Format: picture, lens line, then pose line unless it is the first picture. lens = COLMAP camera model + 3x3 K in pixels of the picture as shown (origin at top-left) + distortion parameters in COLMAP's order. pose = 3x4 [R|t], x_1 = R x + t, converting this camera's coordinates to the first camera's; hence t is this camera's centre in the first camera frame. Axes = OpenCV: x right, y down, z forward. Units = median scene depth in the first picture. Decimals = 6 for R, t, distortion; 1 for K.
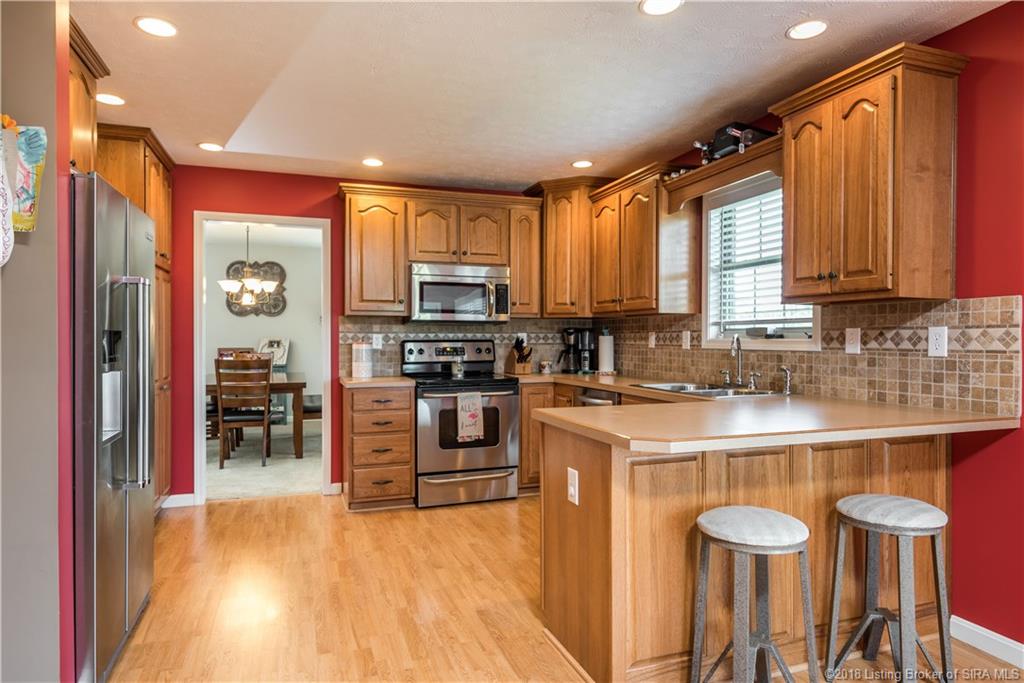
lens RADIAL K [[617.7, 0, 511.2], [0, 617.7, 337.8], [0, 0, 1]] dist [0.002060, 0.000393]
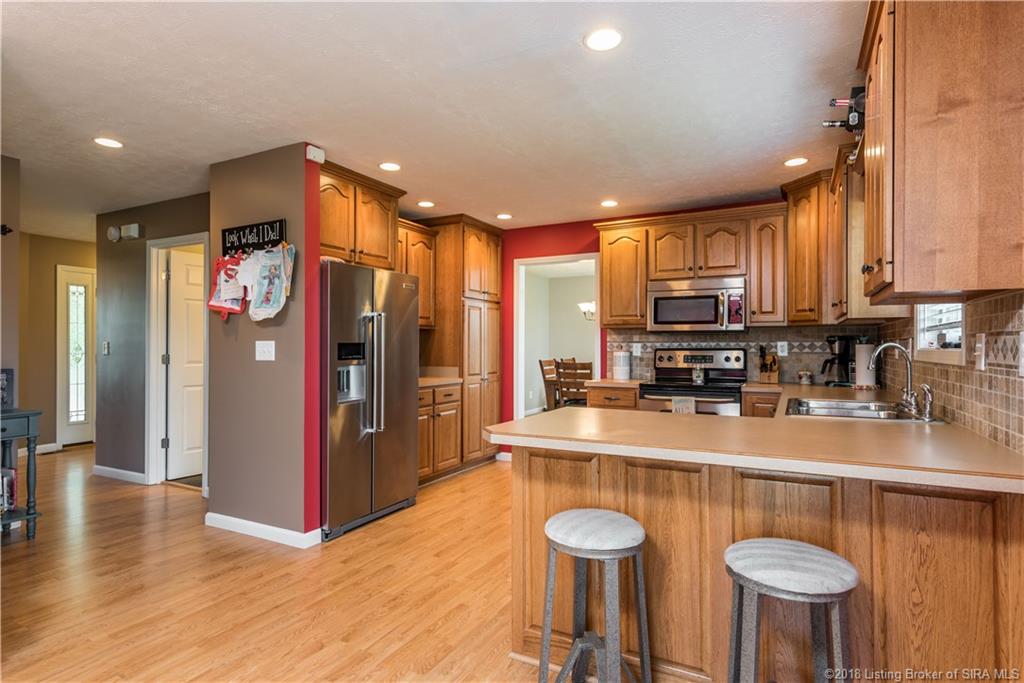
lens RADIAL K [[542.9, 0, 512.3], [0, 542.9, 342.8], [0, 0, 1]] dist [0.000657, -0.000638]
pose [[0.685651, -0.004514, -0.727916, 0.390103], [0.000411, 0.999983, -0.005814, -0.001221], [0.727930, 0.003687, 0.685642, 0.112106]]
